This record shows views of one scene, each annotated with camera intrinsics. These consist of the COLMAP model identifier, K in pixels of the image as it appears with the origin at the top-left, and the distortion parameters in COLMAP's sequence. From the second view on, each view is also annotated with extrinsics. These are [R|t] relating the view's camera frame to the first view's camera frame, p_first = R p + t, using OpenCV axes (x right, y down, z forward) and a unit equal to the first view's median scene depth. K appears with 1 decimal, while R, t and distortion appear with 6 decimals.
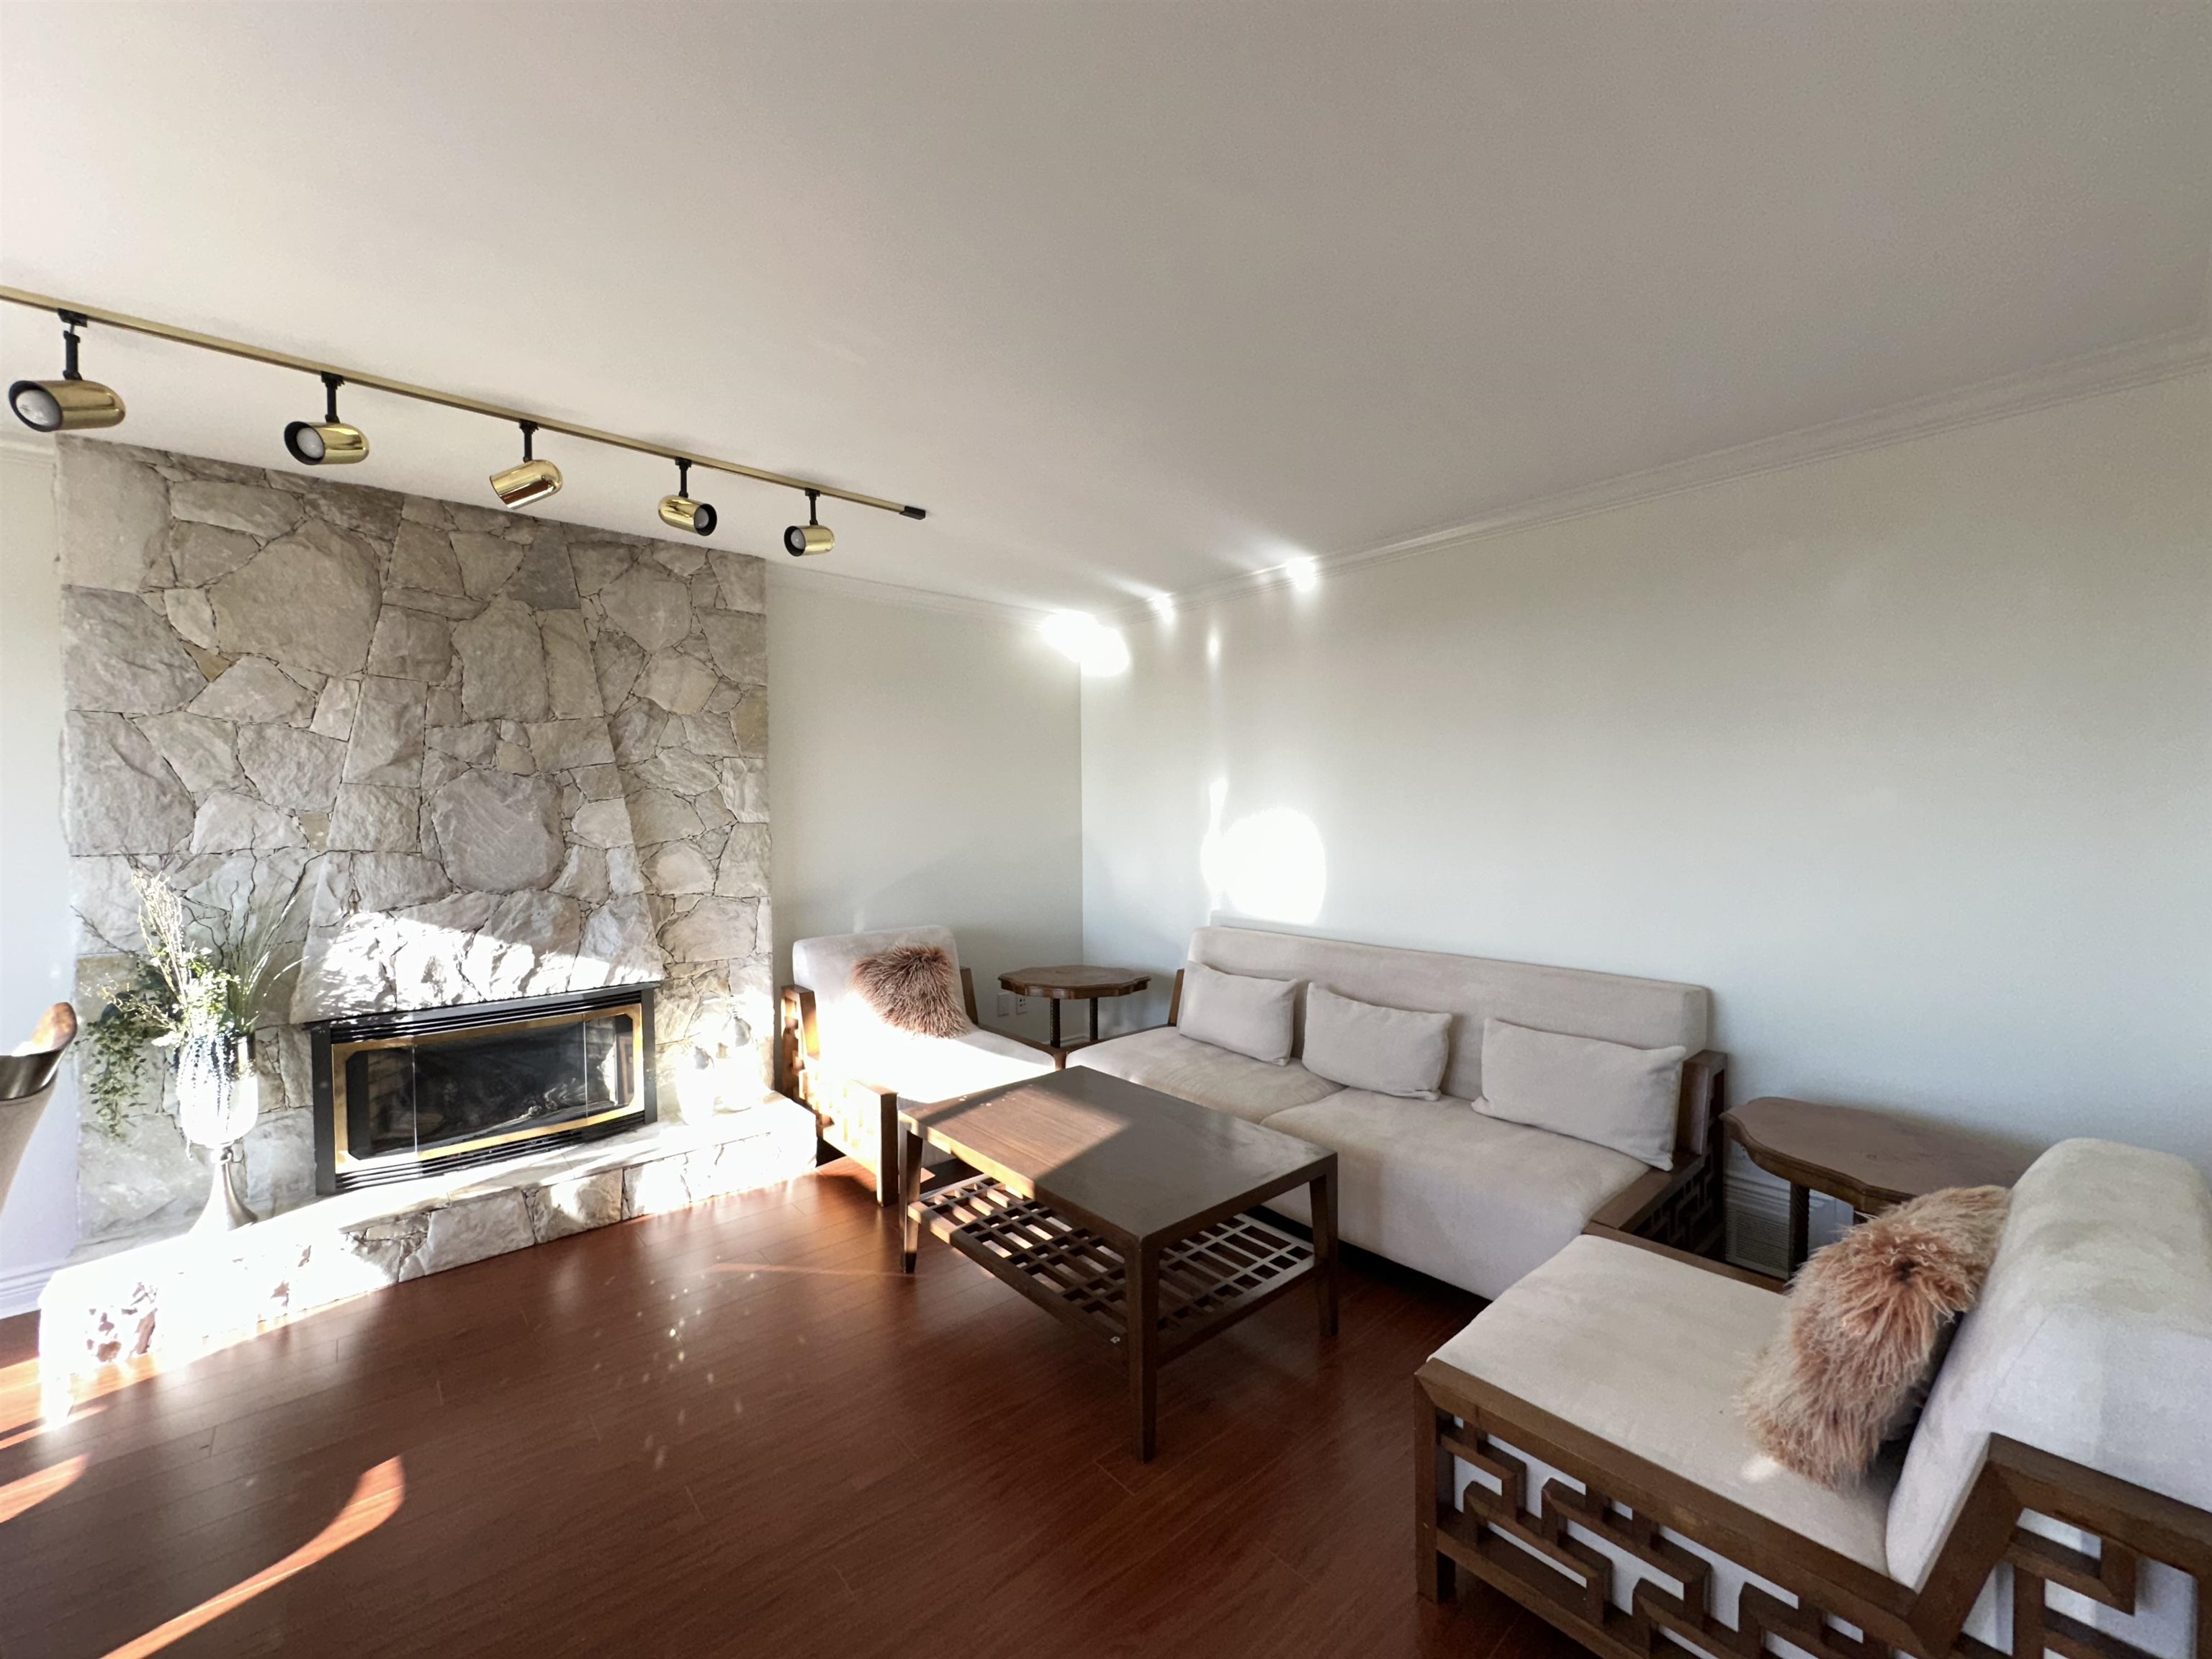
lens RADIAL K [[880.5, 0, 1106.0], [0, 880.5, 829.5], [0, 0, 1]] dist [-0.006828, 0.000824]
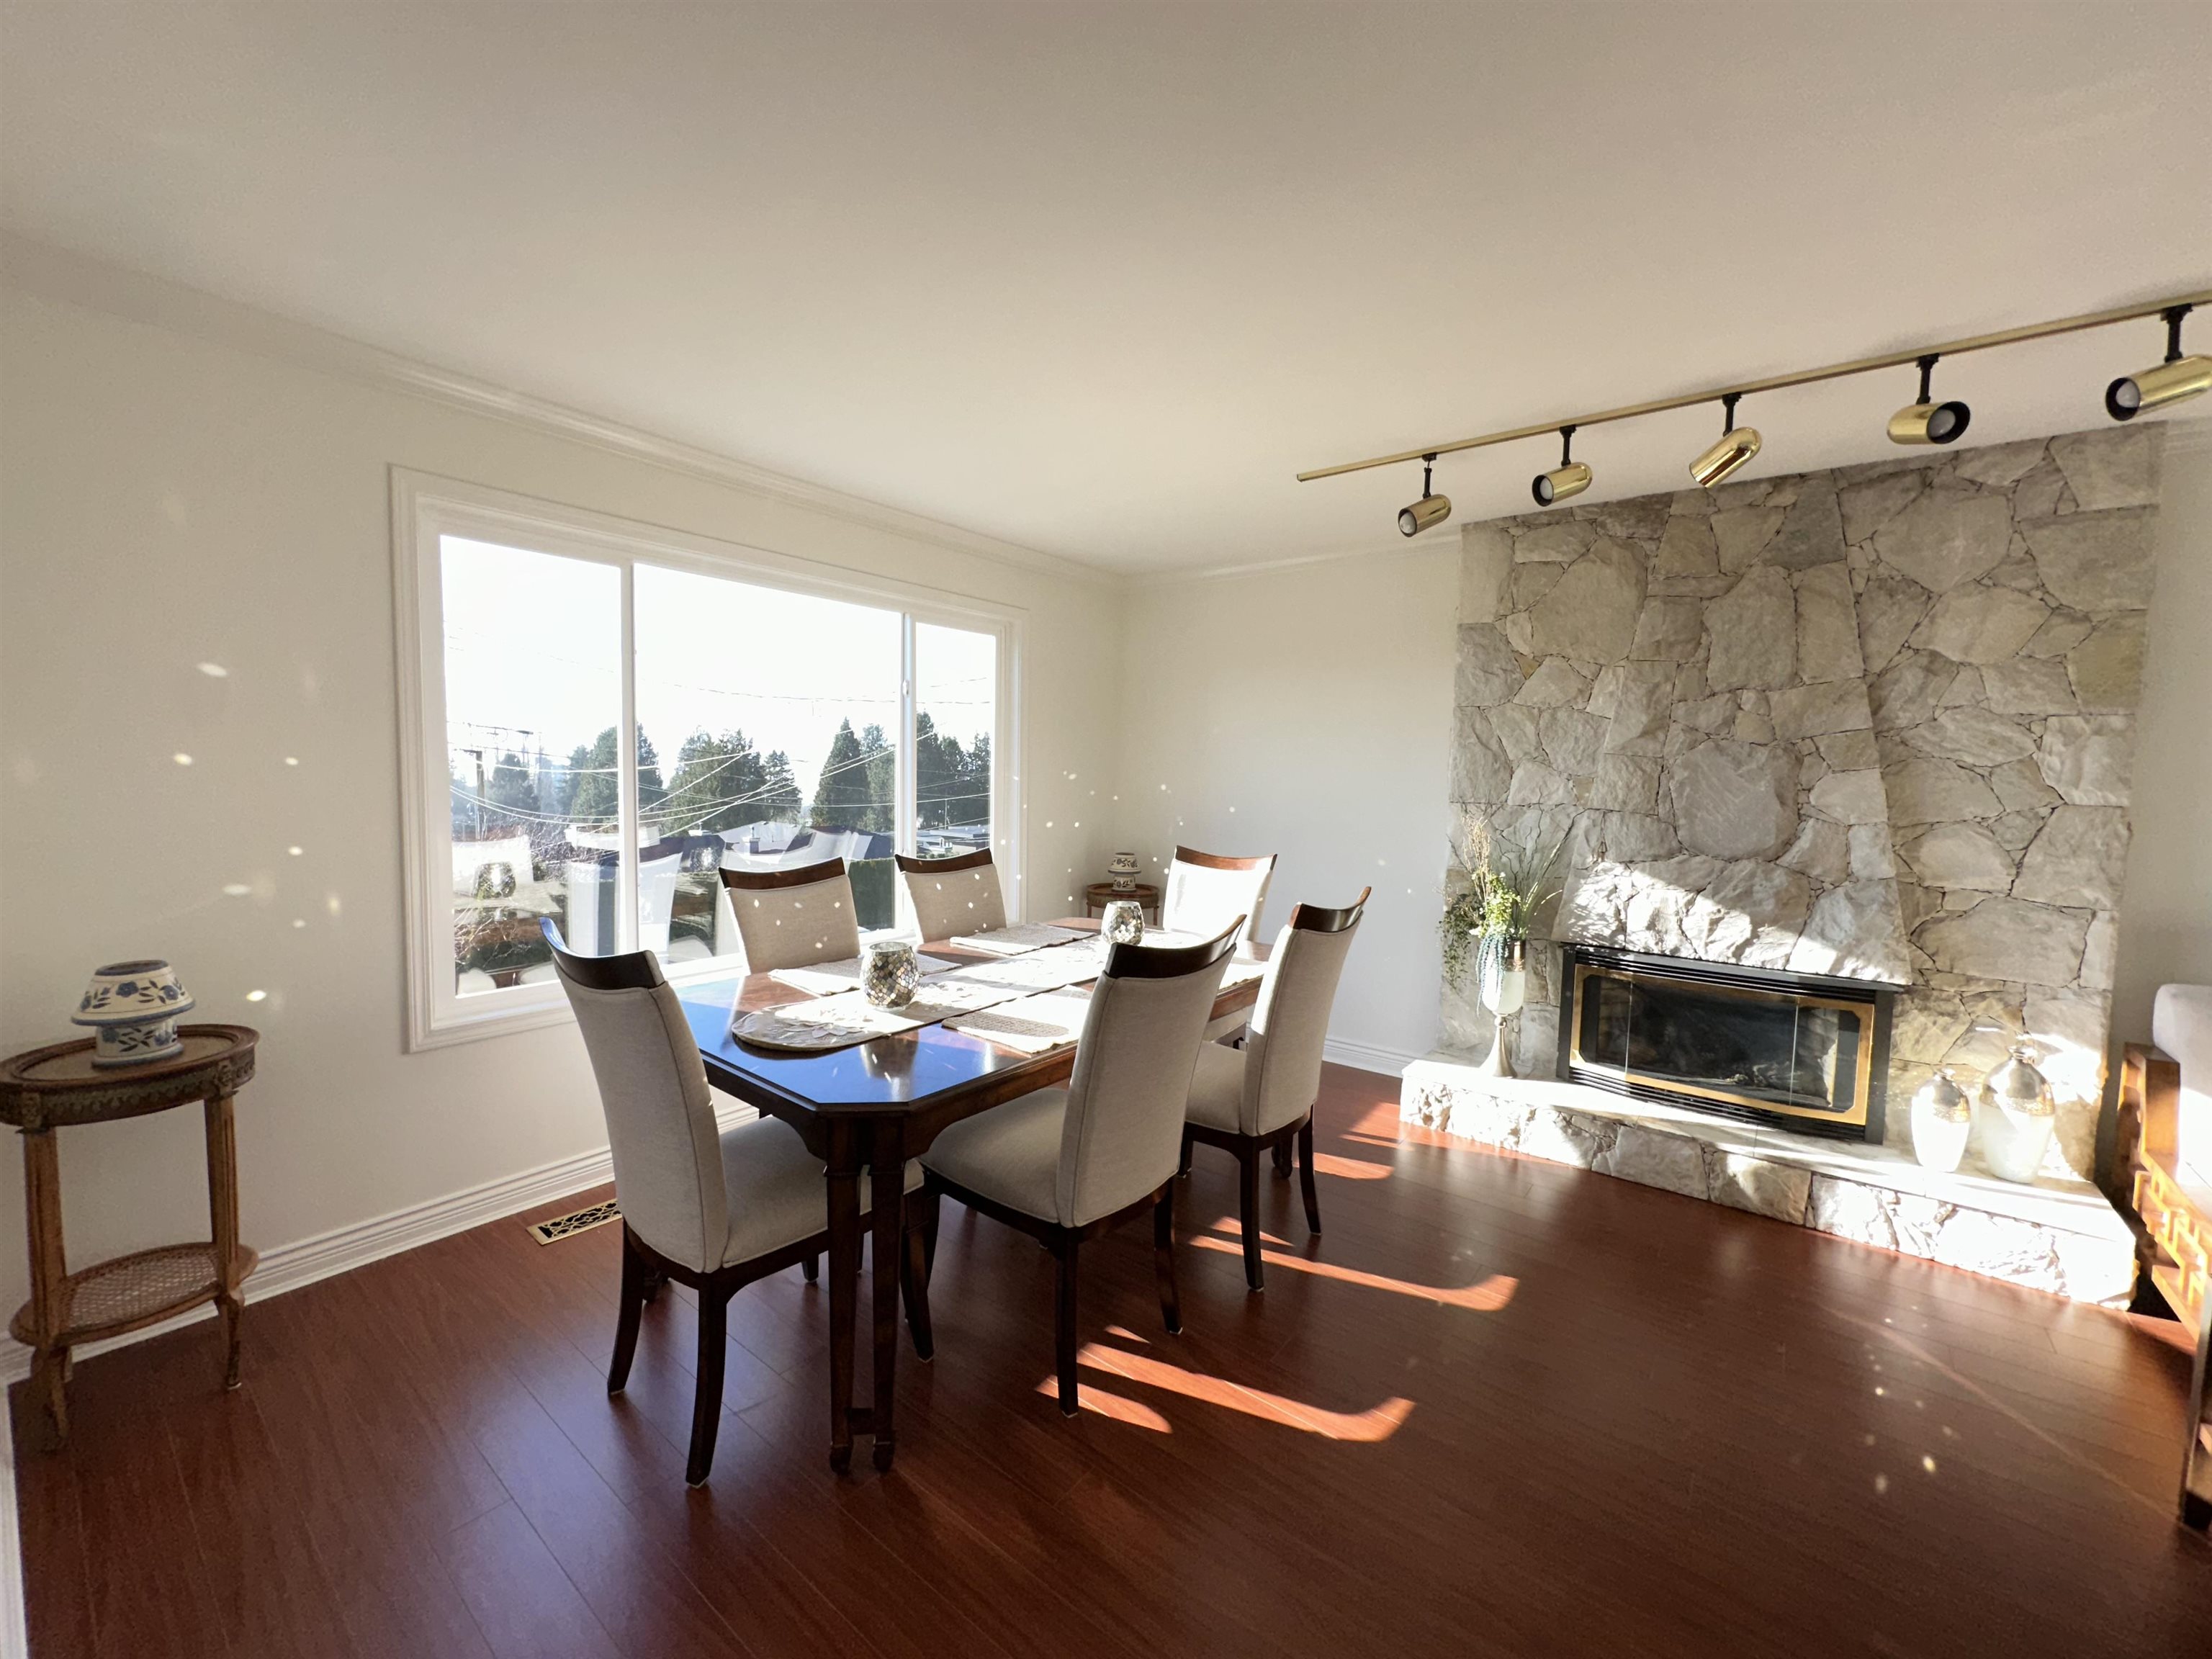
lens RADIAL K [[880.5, 0, 1106.0], [0, 880.5, 829.5], [0, 0, 1]] dist [-0.006828, 0.000824]
pose [[0.187244, 0.080192, -0.979035, 0.182162], [-0.043086, 0.996374, 0.073371, -0.007079], [0.981368, 0.028444, 0.190020, 0.090585]]
